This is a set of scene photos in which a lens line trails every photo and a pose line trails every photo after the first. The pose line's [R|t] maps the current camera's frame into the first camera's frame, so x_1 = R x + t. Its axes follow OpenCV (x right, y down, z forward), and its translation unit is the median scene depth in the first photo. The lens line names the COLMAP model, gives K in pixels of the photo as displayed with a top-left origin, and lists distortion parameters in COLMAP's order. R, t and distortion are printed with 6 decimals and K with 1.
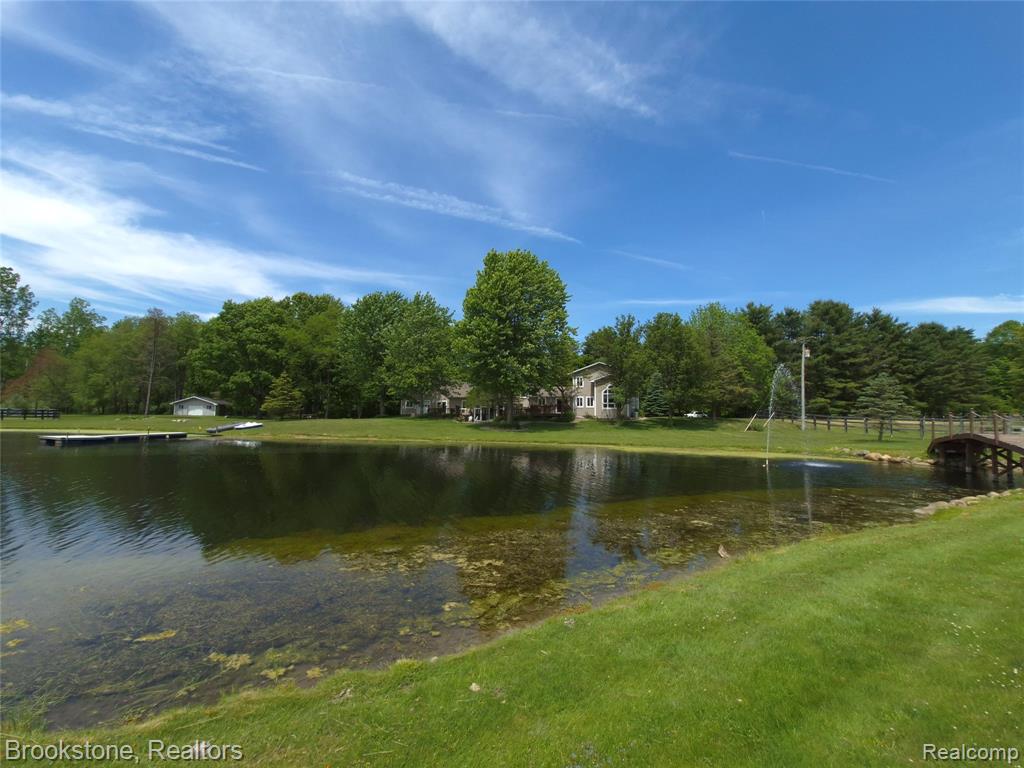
lens RADIAL K [[399.0, 0, 512.3], [0, 399.0, 390.0], [0, 0, 1]] dist [0.000158, -0.000983]
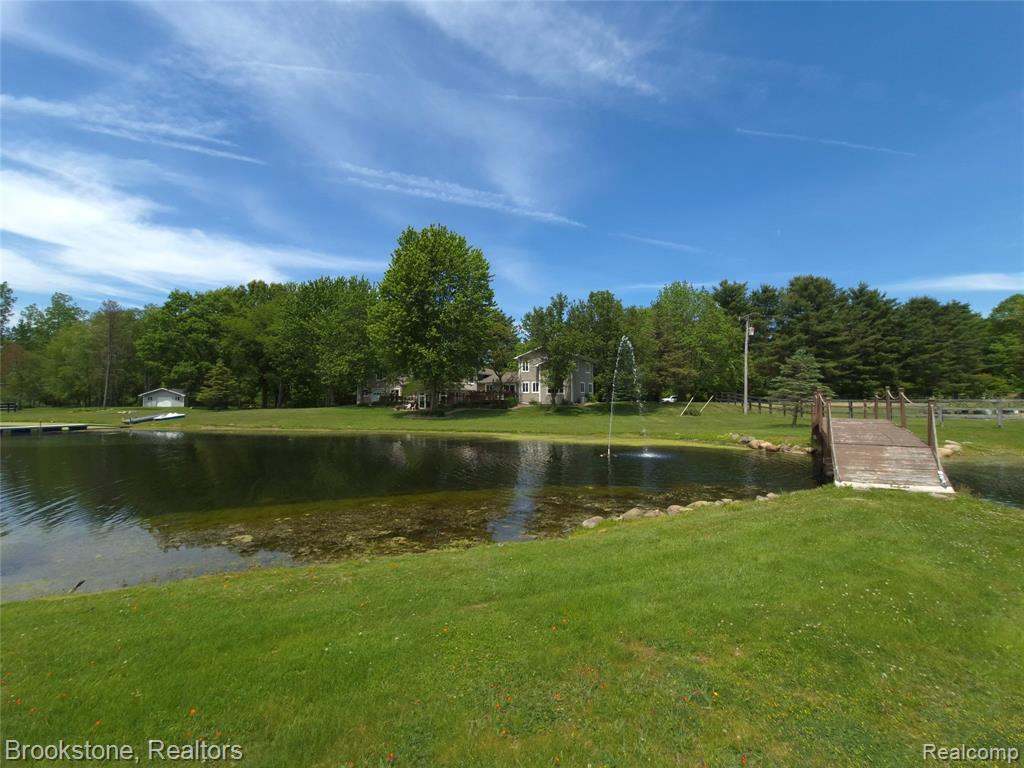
lens RADIAL K [[399.0, 0, 509.2], [0, 399.0, 382.3], [0, 0, 1]] dist [0.000158, -0.000983]
pose [[0.999251, -0.014894, -0.035716, 0.157782], [0.015327, 0.999812, 0.011883, 0.005187], [0.035532, -0.012421, 0.999291, 0.042569]]
